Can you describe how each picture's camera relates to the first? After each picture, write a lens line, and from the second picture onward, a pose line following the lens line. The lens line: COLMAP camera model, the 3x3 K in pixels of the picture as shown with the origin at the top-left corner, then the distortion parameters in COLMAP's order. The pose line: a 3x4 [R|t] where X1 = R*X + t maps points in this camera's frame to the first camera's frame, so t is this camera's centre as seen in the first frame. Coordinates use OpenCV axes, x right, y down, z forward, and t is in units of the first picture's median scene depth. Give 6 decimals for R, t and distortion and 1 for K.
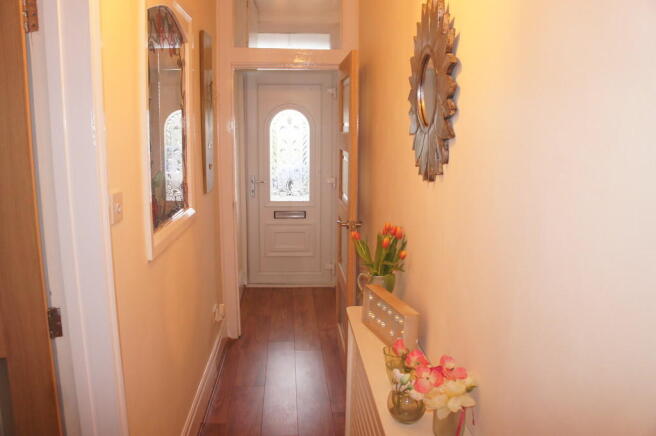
lens RADIAL K [[522.4, 0, 327.6], [0, 522.4, 218.3], [0, 0, 1]] dist [-0.083996, -0.003244]
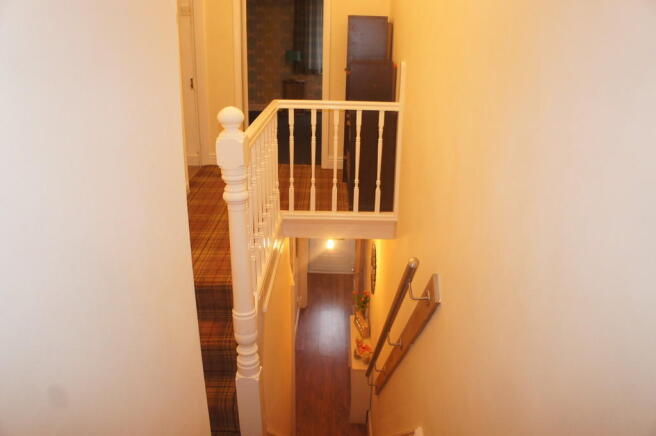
lens RADIAL K [[522.4, 0, 328.0], [0, 522.4, 217.8], [0, 0, 1]] dist [-0.083996, -0.003244]
pose [[0.995971, 0.029837, -0.084567, 0.080597], [-0.014758, 0.984704, 0.173609, -0.468021], [0.088454, -0.171661, 0.981177, -0.953955]]
